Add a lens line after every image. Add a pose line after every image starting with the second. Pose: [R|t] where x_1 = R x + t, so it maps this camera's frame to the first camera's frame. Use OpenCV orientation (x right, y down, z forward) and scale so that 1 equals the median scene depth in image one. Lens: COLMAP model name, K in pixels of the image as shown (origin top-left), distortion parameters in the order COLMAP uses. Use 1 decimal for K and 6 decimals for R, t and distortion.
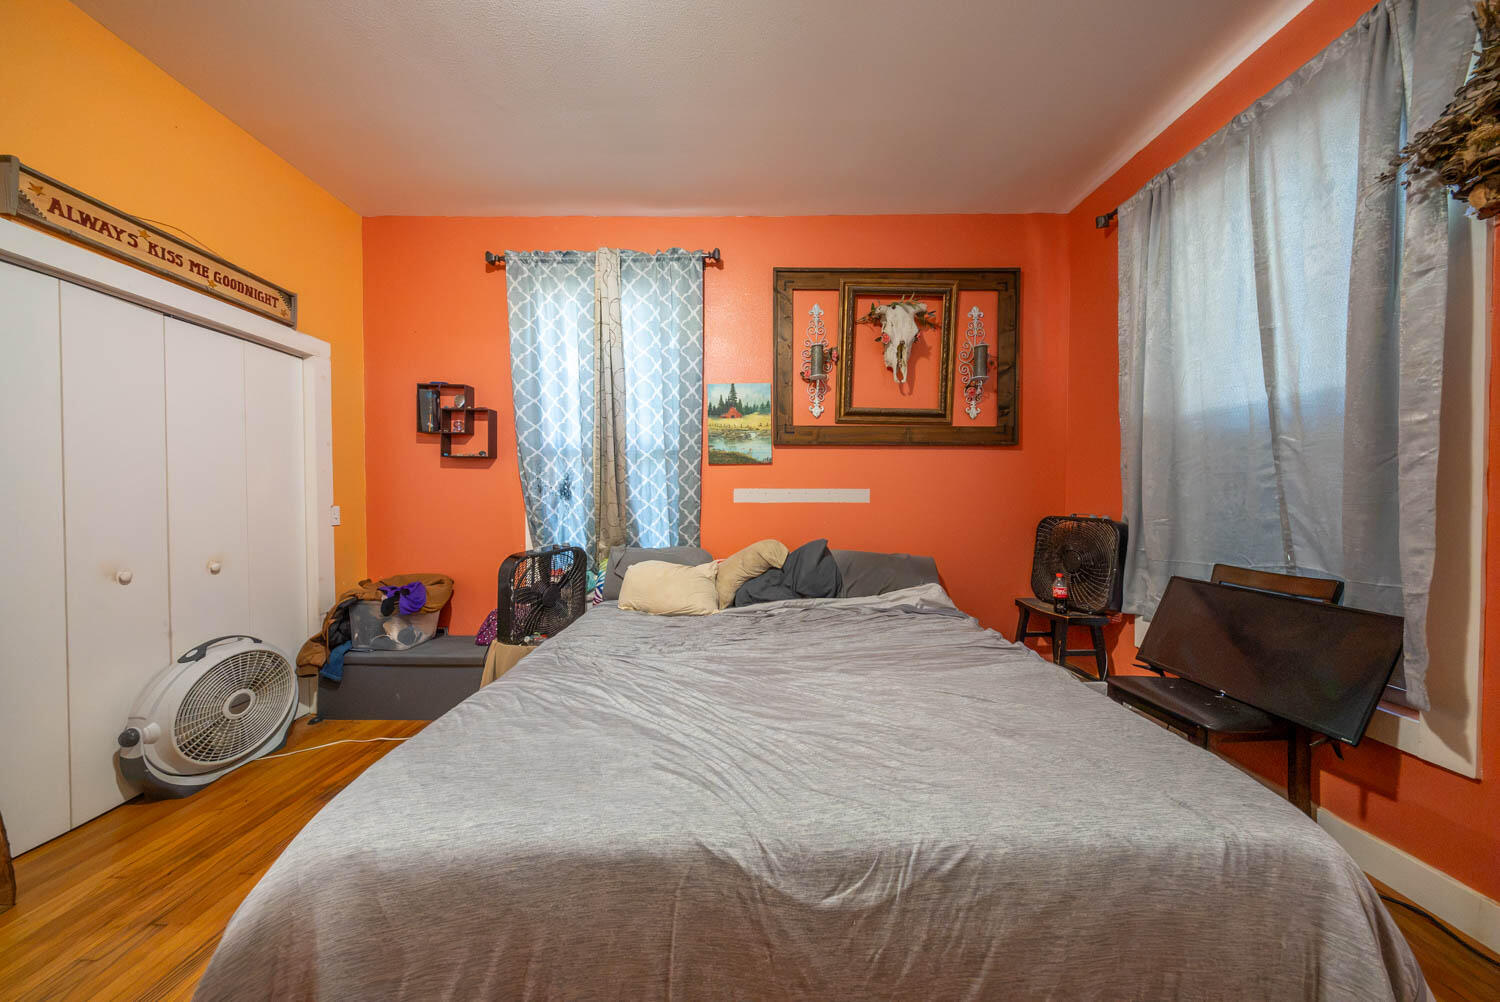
lens RADIAL K [[443.5, 0, 749.4], [0, 443.5, 503.5], [0, 0, 1]] dist [0.003646, -0.001474]
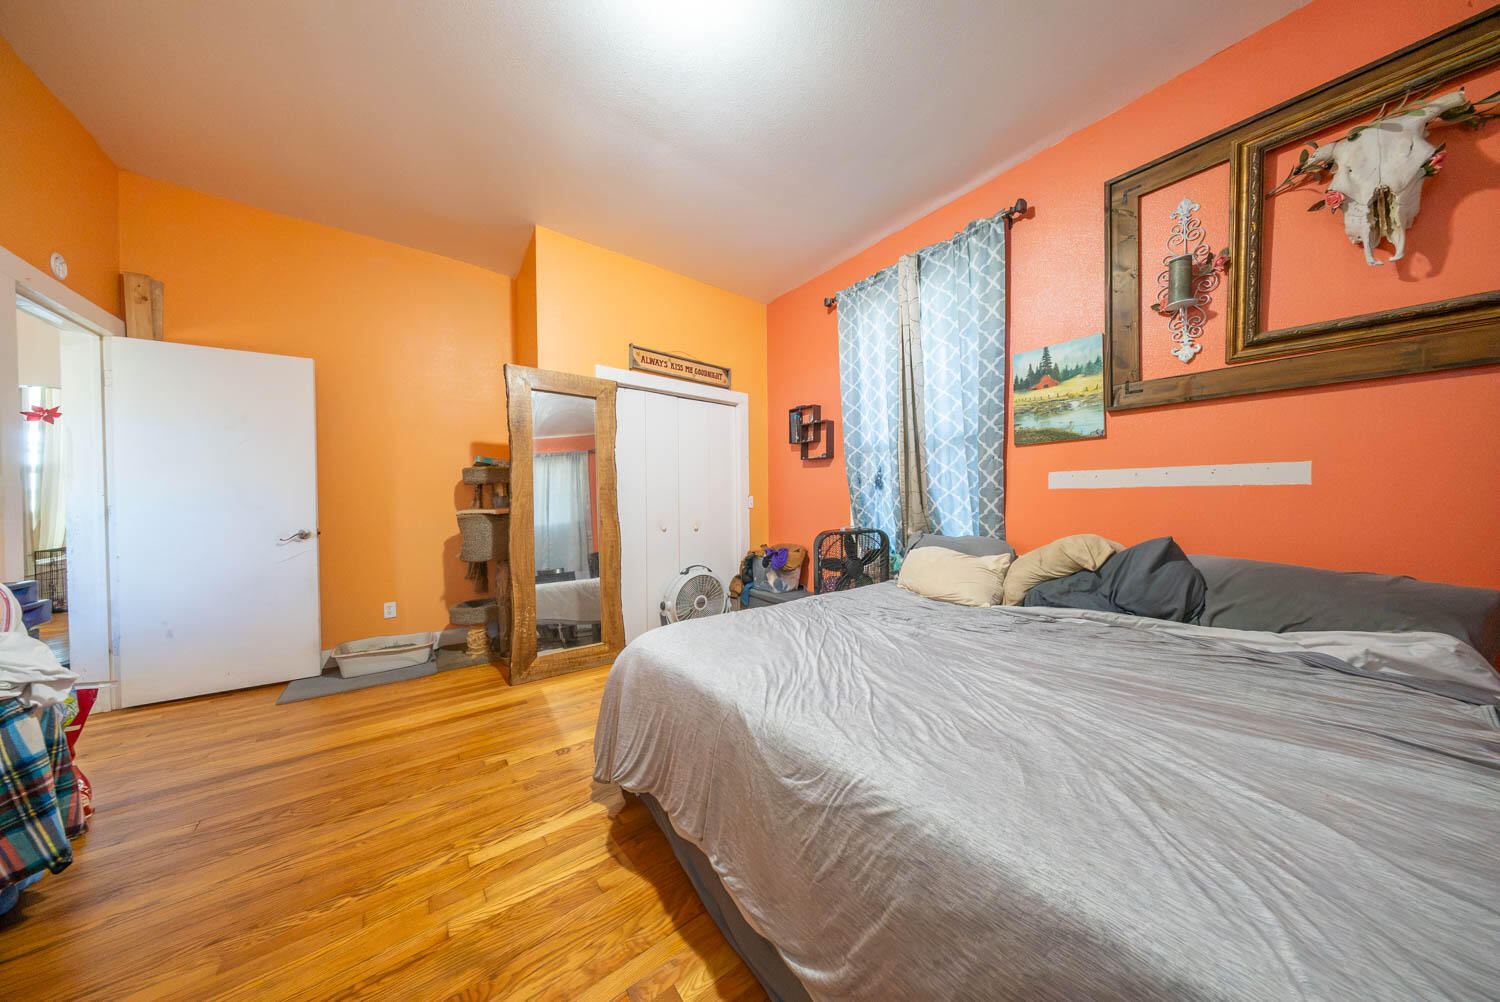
lens RADIAL K [[443.5, 0, 744.1], [0, 443.5, 503.0], [0, 0, 1]] dist [0.003646, -0.001474]
pose [[0.599874, 0.004382, -0.800083, 0.302745], [-0.005844, 0.999982, 0.001095, 0.028103], [0.800073, 0.004018, 0.599889, 0.038547]]
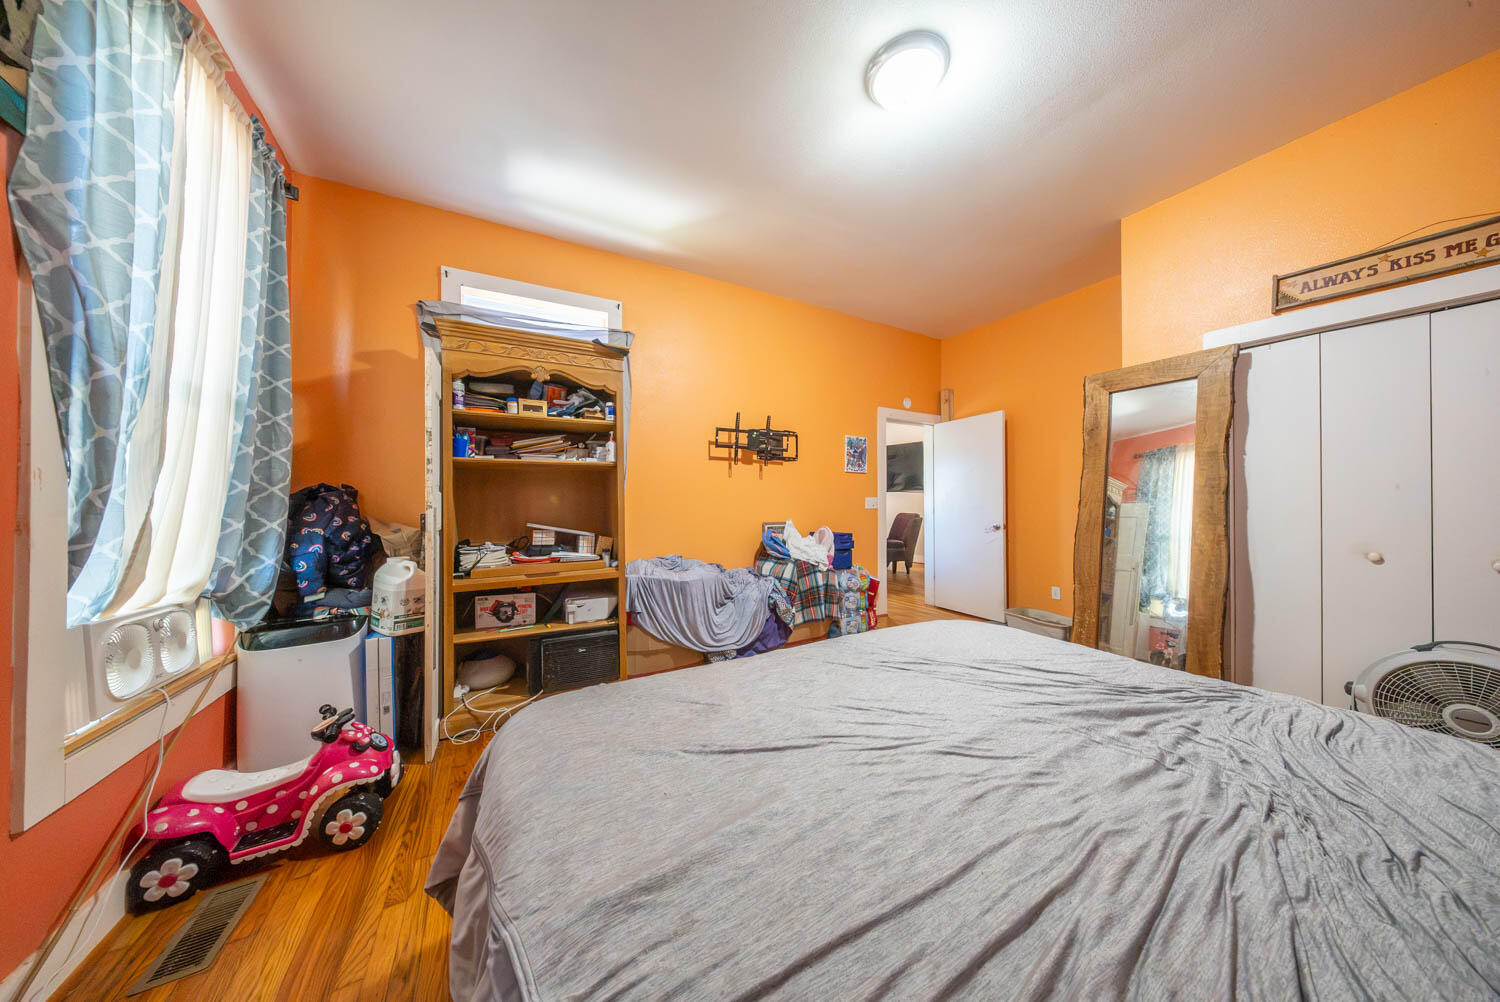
lens RADIAL K [[443.5, 0, 747.4], [0, 443.5, 504.2], [0, 0, 1]] dist [0.003646, -0.001474]
pose [[-0.874922, 0.001957, -0.484260, 0.398824], [-0.005447, 0.999889, 0.013881, 0.010753], [0.484233, 0.014782, -0.874814, 0.789839]]
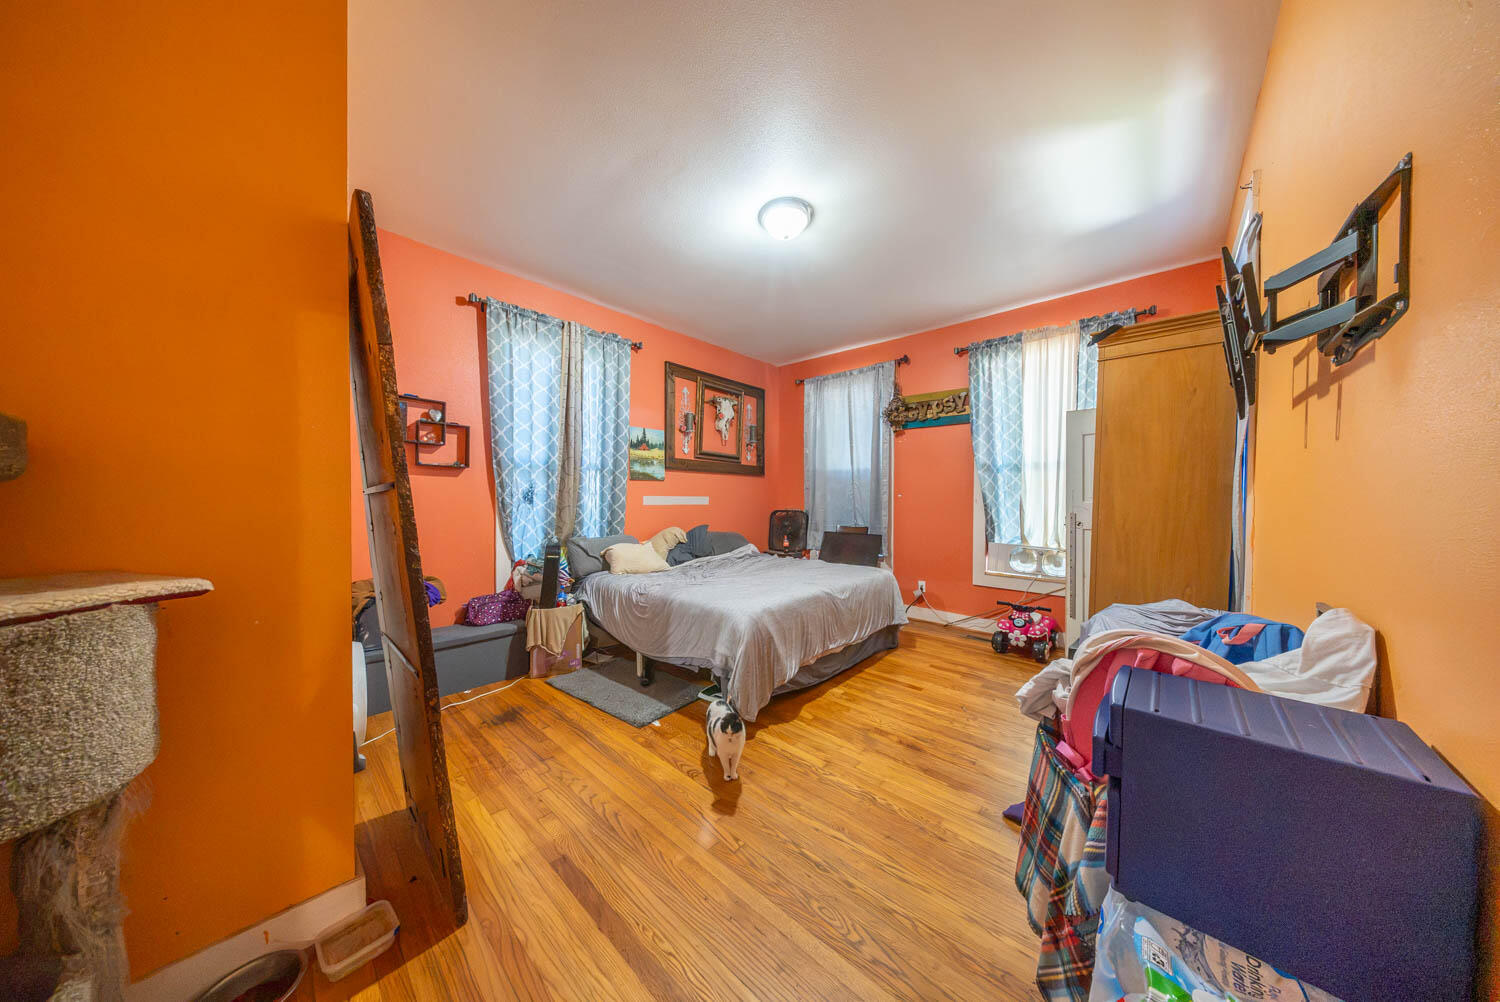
lens RADIAL K [[443.5, 0, 754.1], [0, 443.5, 502.5], [0, 0, 1]] dist [0.003646, -0.001474]
pose [[0.670733, -0.003031, 0.741693, -0.957687], [0.010344, 0.999933, -0.005268, 0.001357], [-0.741627, 0.011206, 0.670719, -0.333077]]
